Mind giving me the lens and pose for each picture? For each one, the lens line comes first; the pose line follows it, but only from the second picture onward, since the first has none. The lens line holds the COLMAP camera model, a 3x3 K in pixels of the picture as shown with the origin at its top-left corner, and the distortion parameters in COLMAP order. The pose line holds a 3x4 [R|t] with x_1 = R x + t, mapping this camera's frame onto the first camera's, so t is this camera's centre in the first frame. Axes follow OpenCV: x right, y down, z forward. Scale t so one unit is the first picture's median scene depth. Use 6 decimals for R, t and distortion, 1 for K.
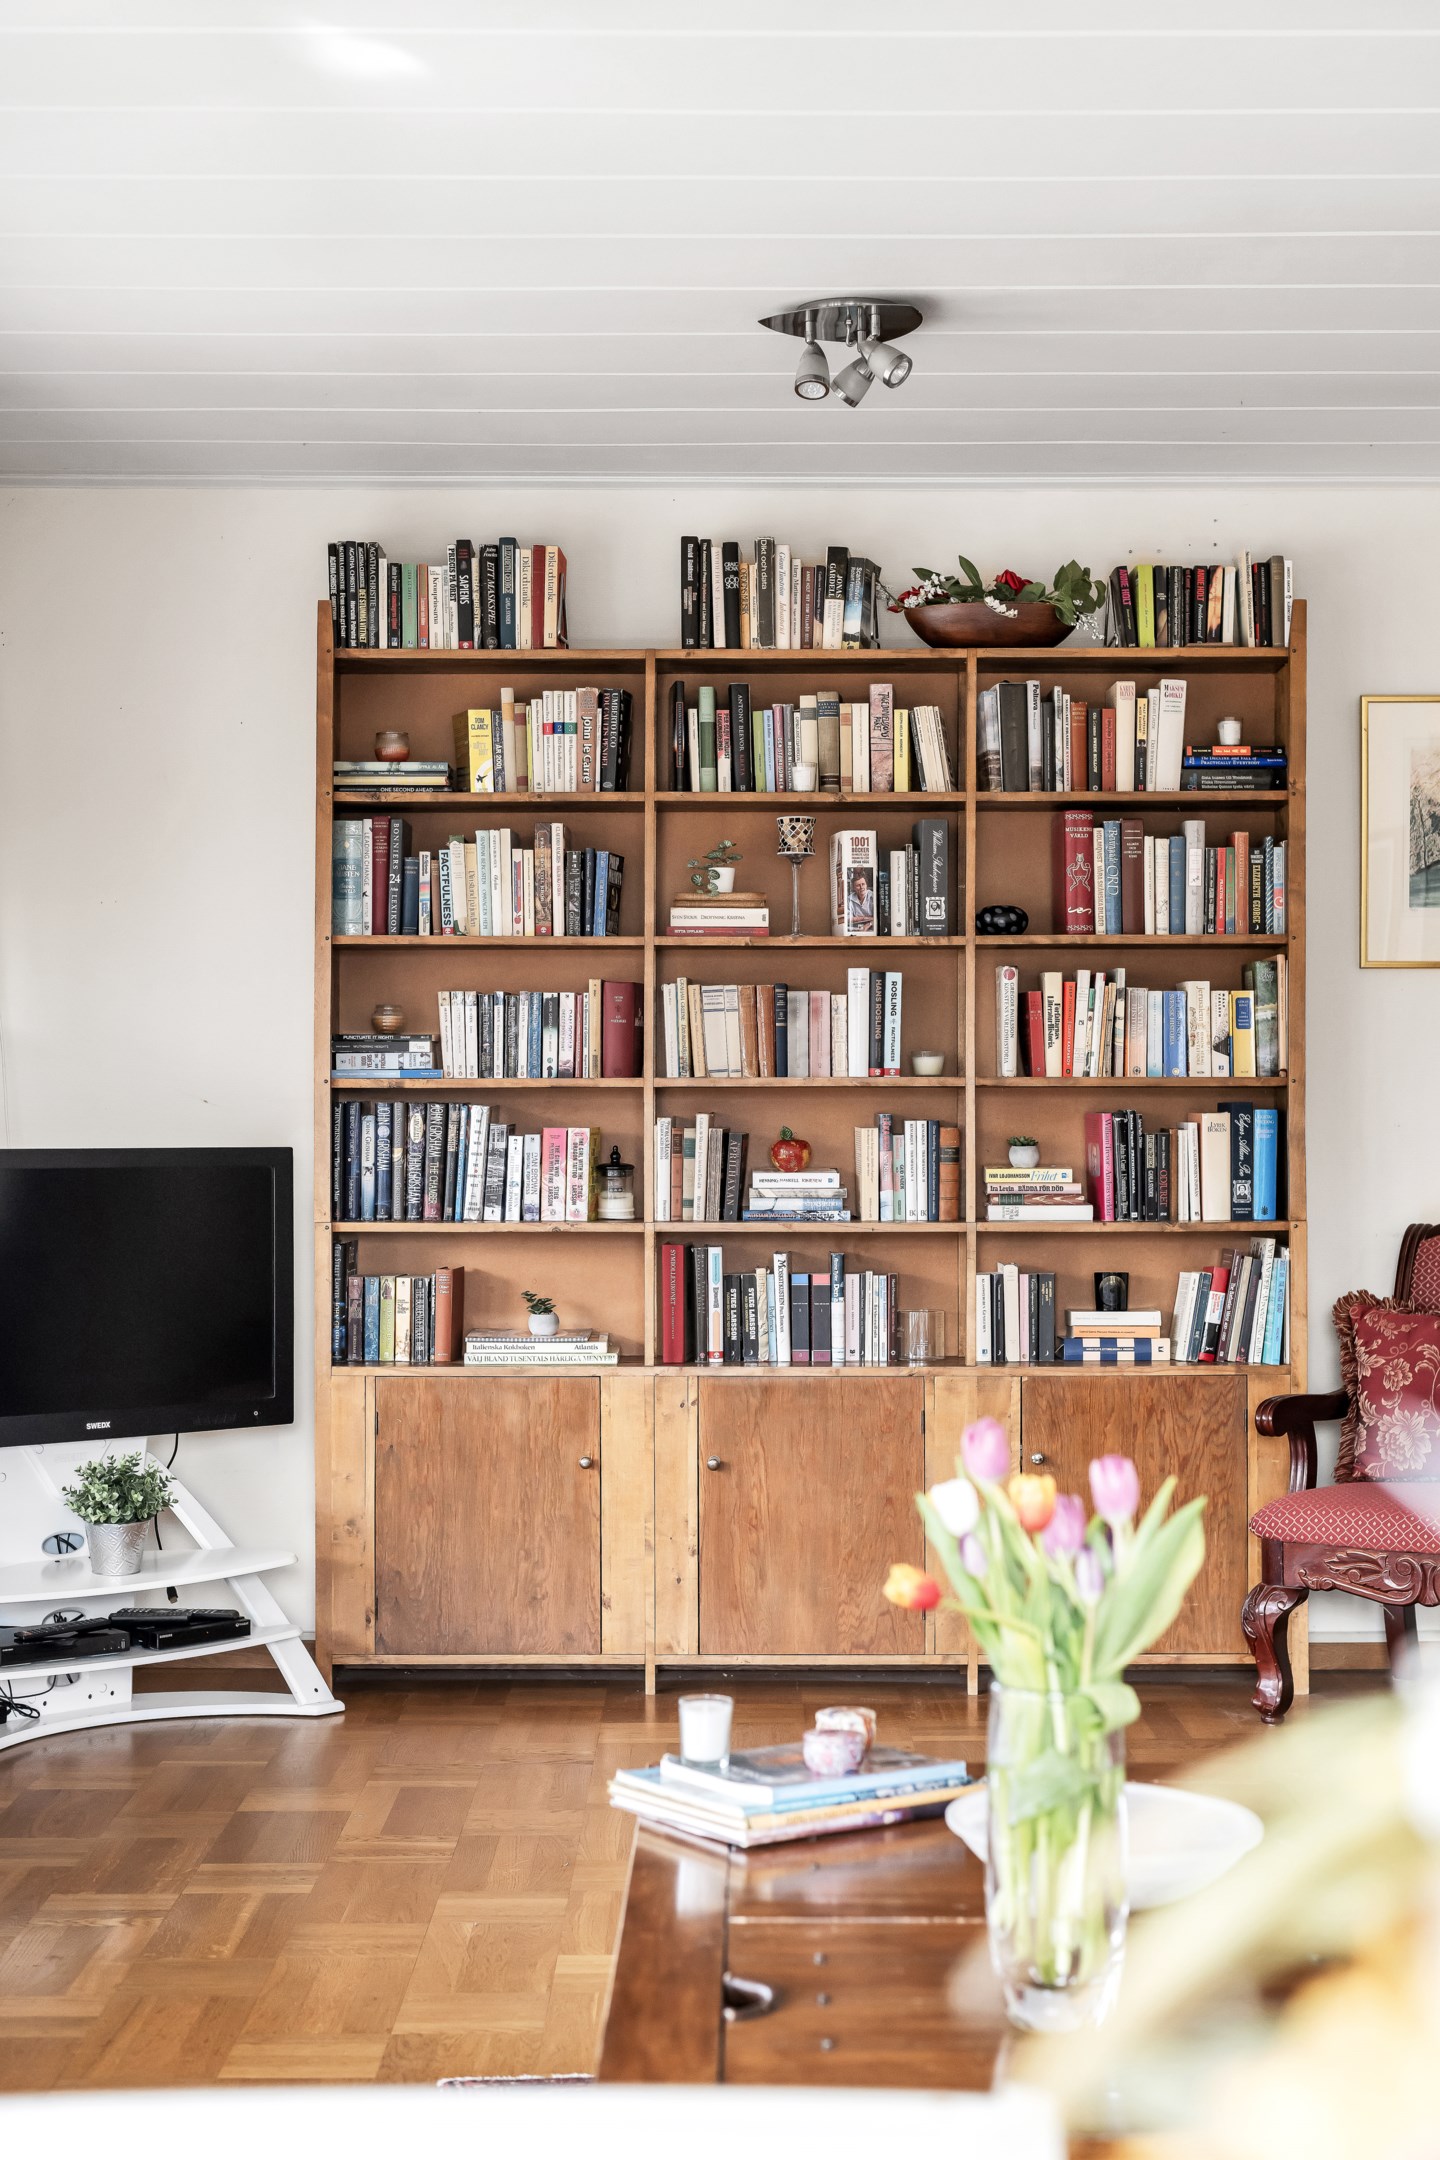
lens RADIAL K [[3206.0, 0, 720.0], [0, 3206.0, 1080.0], [0, 0, 1]] dist [0.005758, -0.097042]
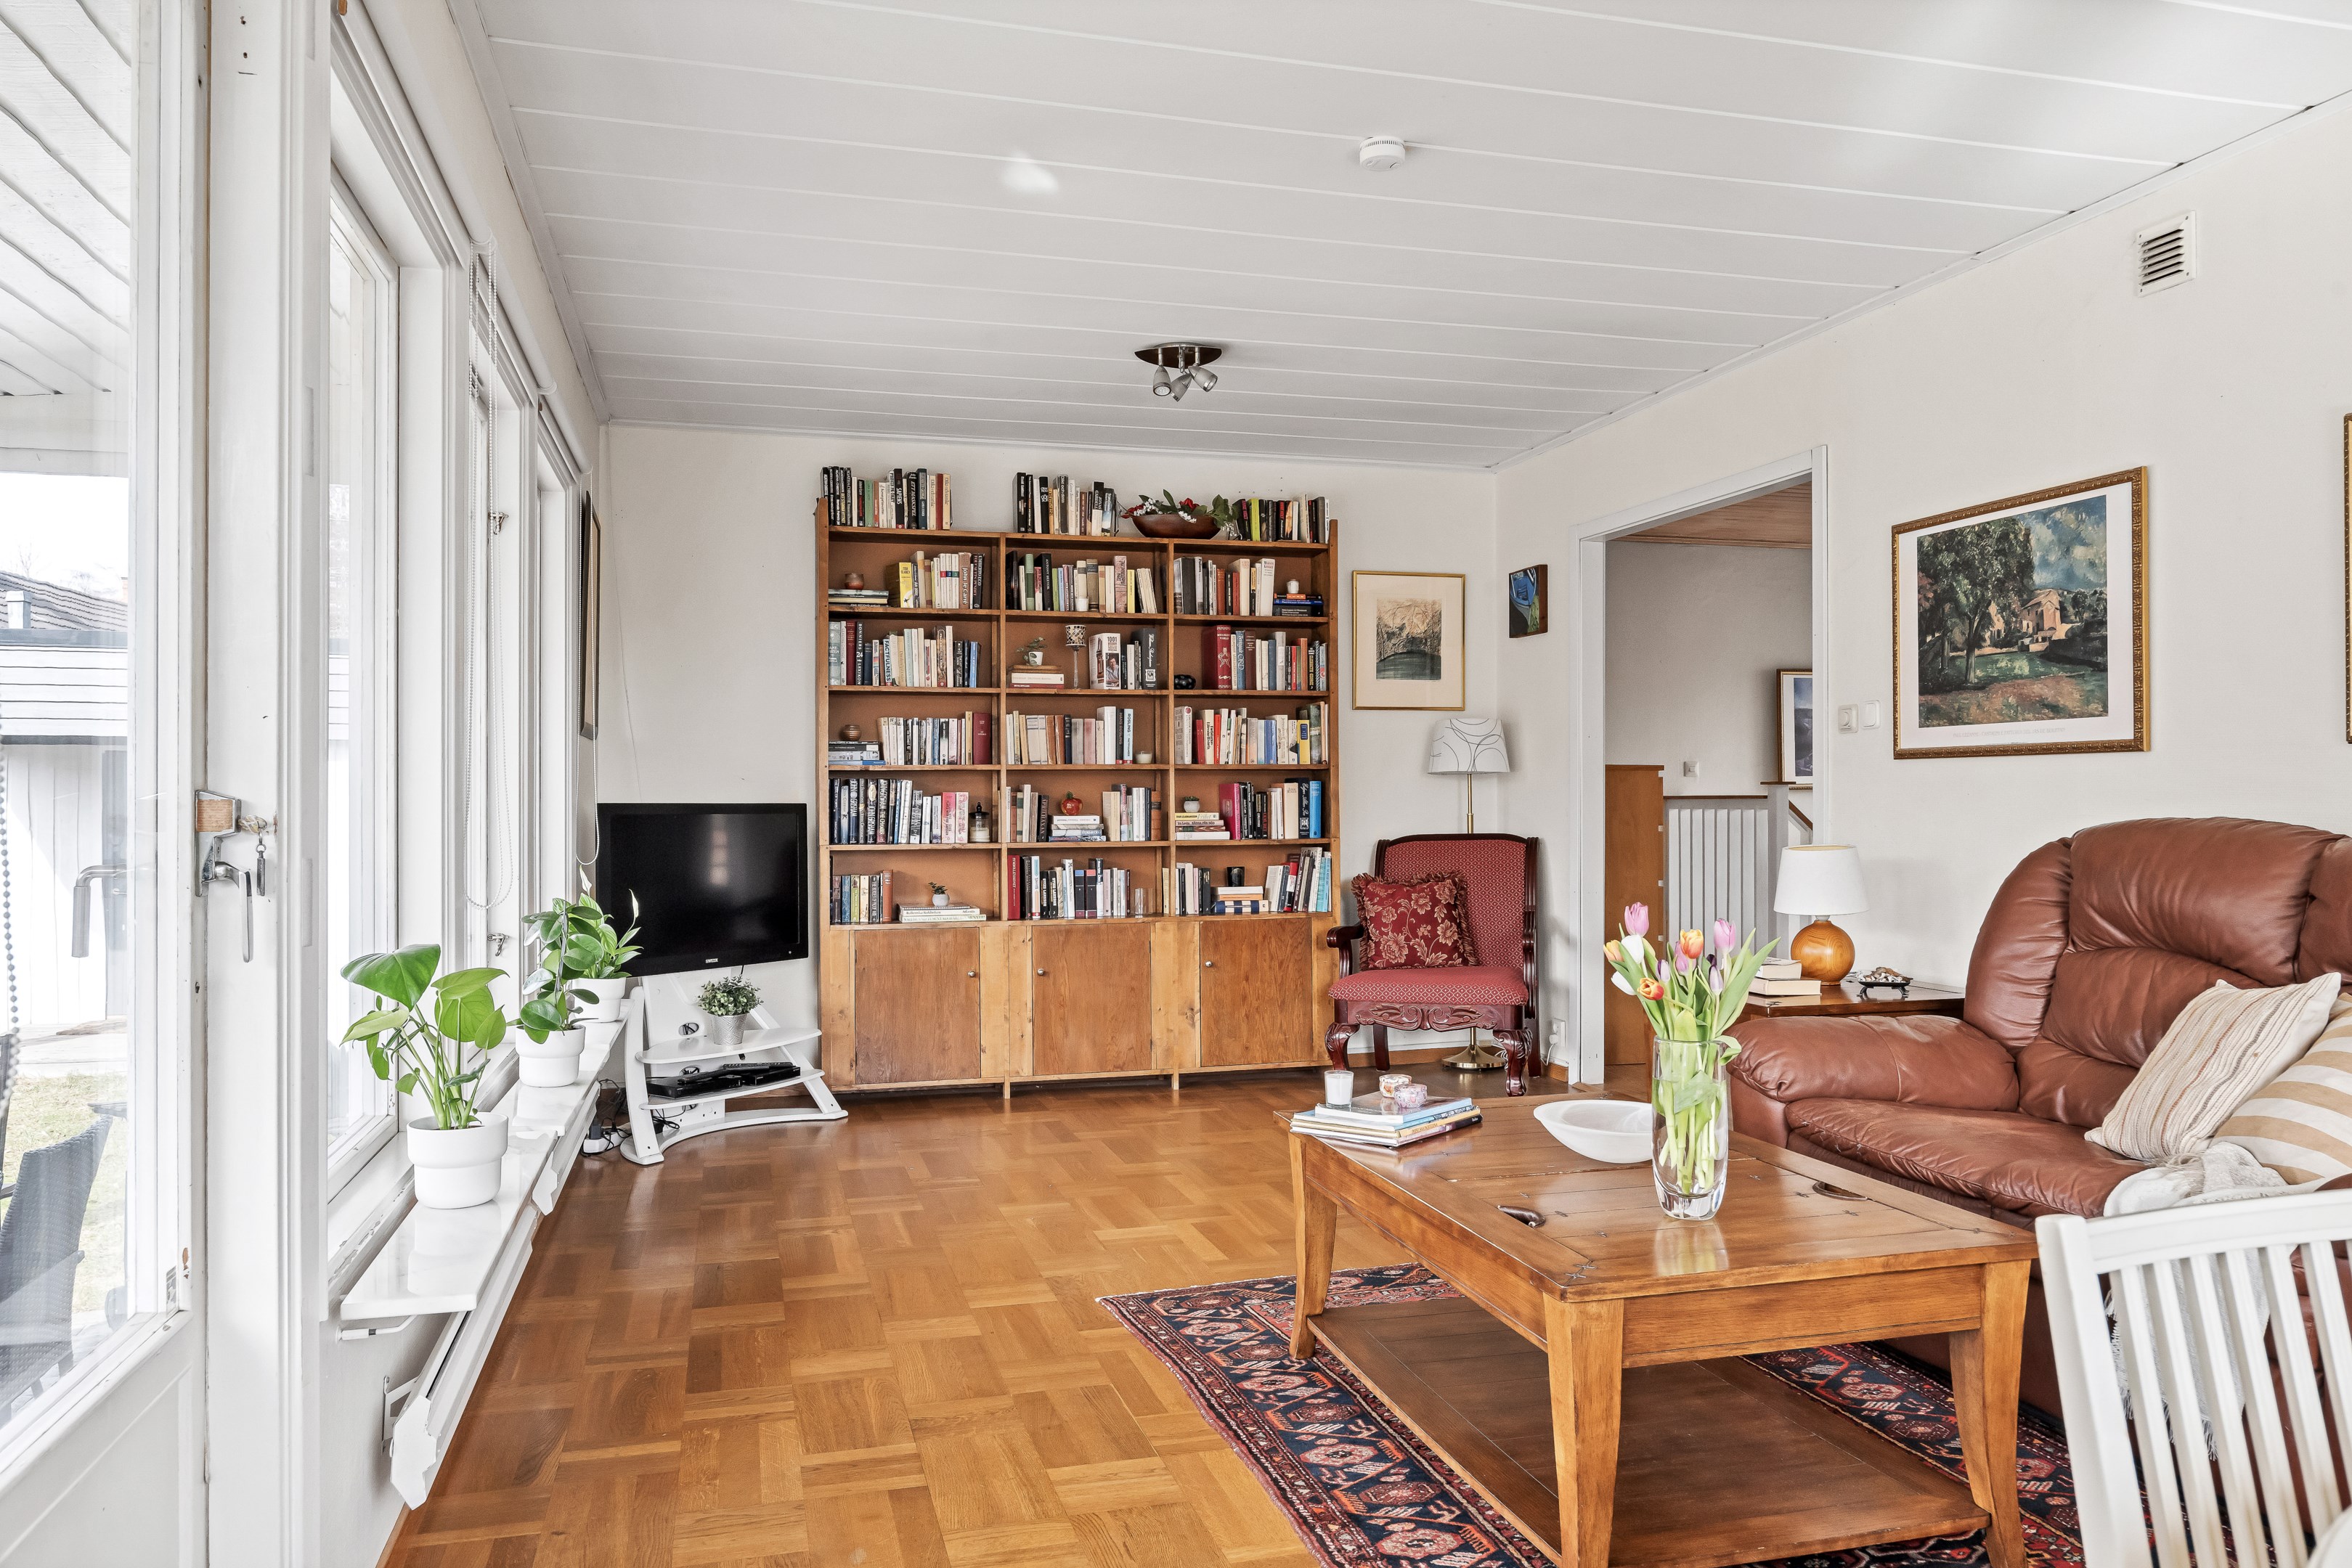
lens RADIAL K [[1663.2, 0, 1176.0], [0, 1663.2, 784.0], [0, 0, 1]] dist [0.001198, -0.000395]
pose [[0.963381, -0.002929, 0.268120, -0.181541], [0.004786, 0.999969, -0.006274, 0.016903], [-0.268093, 0.007327, 0.963365, 0.051106]]
